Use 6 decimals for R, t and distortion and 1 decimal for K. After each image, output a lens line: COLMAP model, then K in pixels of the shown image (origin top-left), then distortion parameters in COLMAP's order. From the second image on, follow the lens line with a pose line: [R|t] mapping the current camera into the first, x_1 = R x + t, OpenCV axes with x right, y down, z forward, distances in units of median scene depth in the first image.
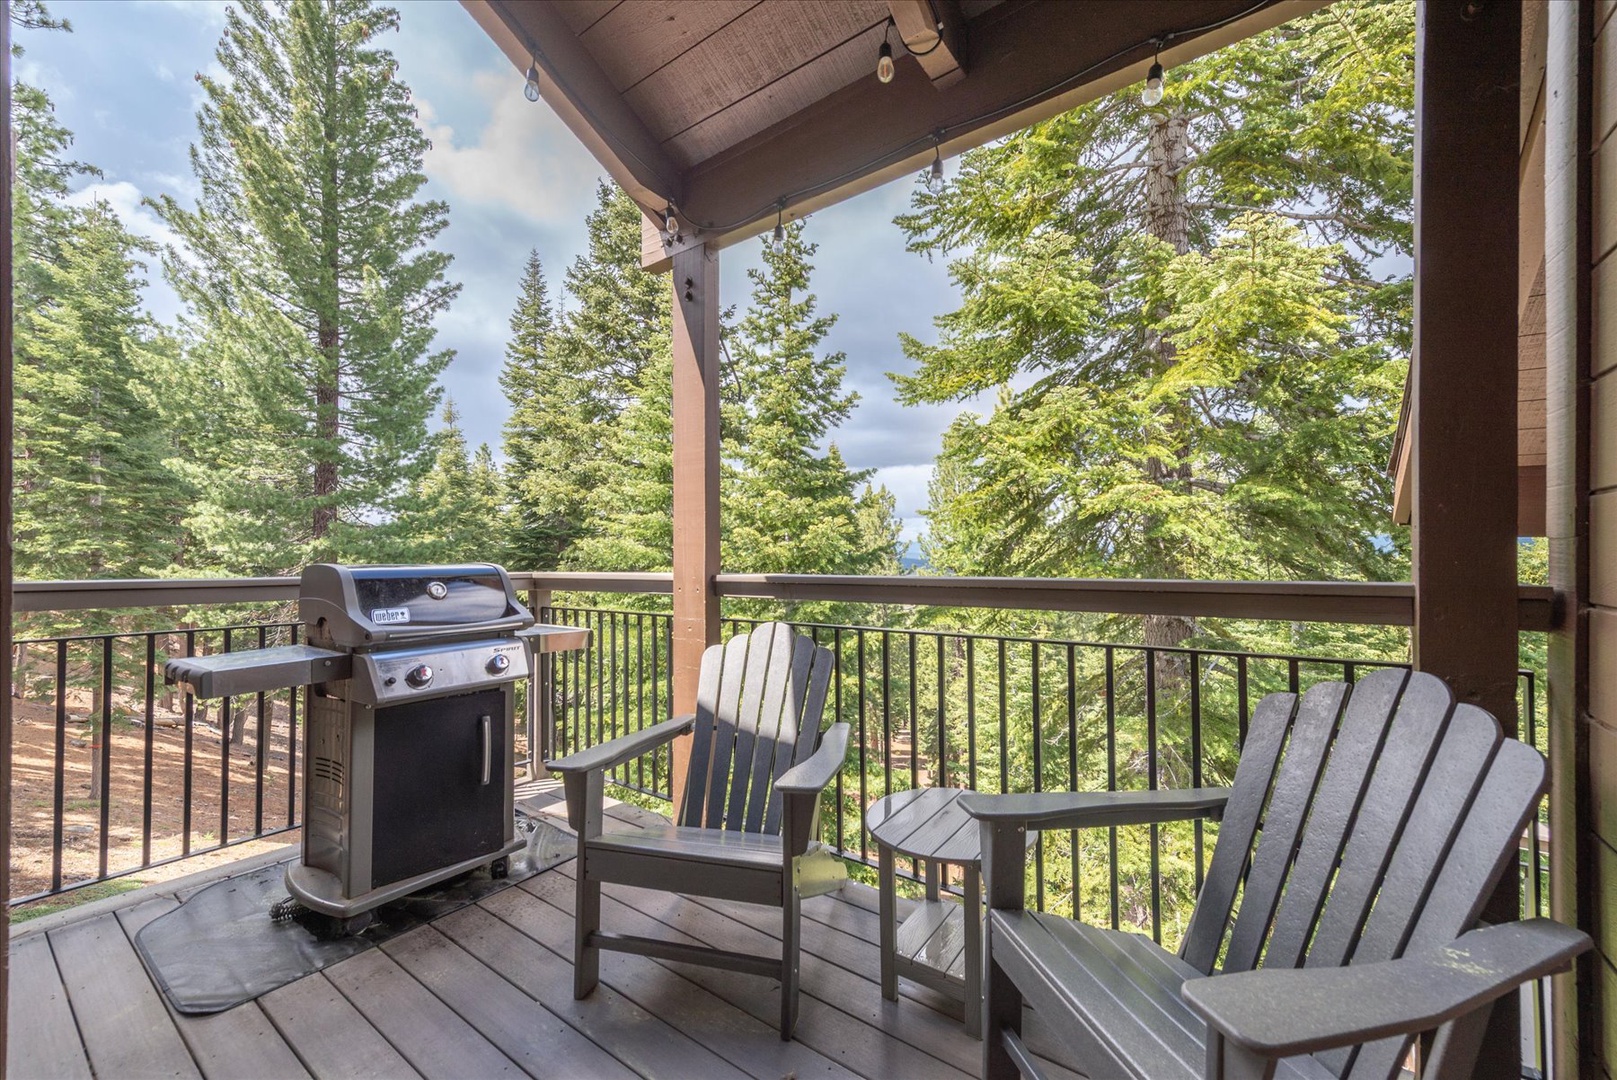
lens RADIAL K [[628.9, 0, 814.3], [0, 628.9, 542.1], [0, 0, 1]] dist [0.032695, -0.000533]
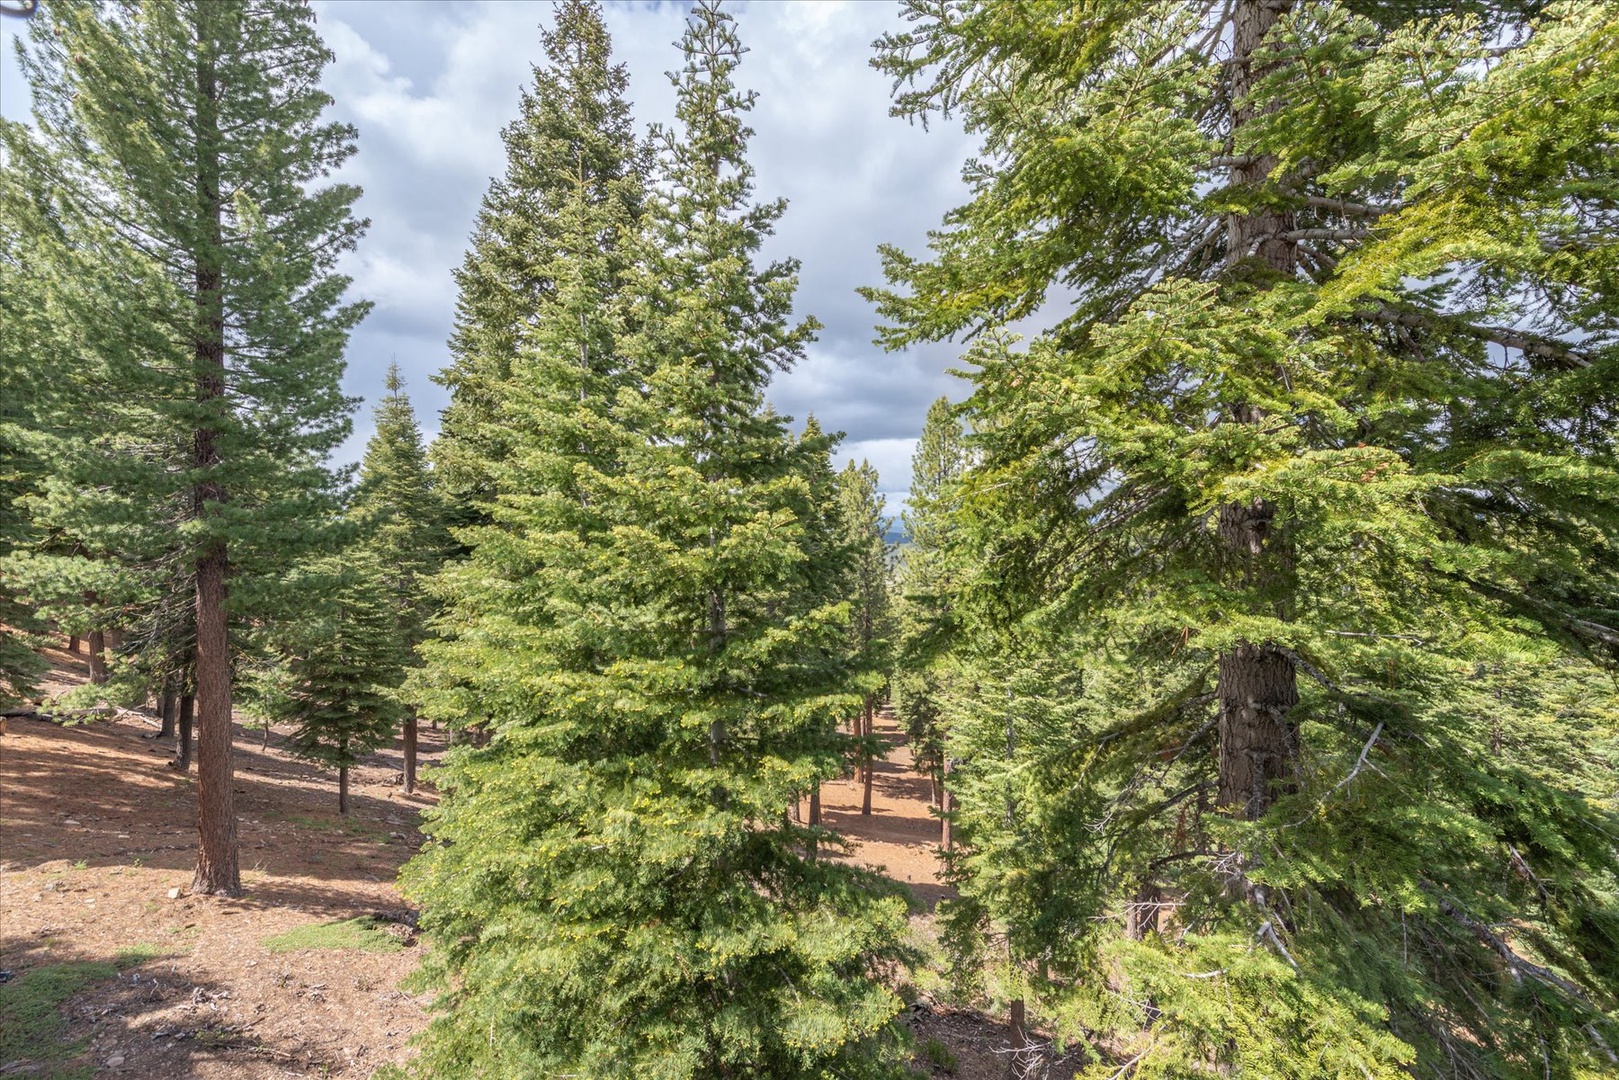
lens RADIAL K [[629.6, 0, 818.2], [0, 629.6, 530.0], [0, 0, 1]] dist [0.032695, -0.000533]
pose [[0.999458, -0.001851, 0.032875, 0.021087], [0.001132, 0.999760, 0.021887, -0.012948], [-0.032907, -0.021838, 0.999220, 0.146180]]
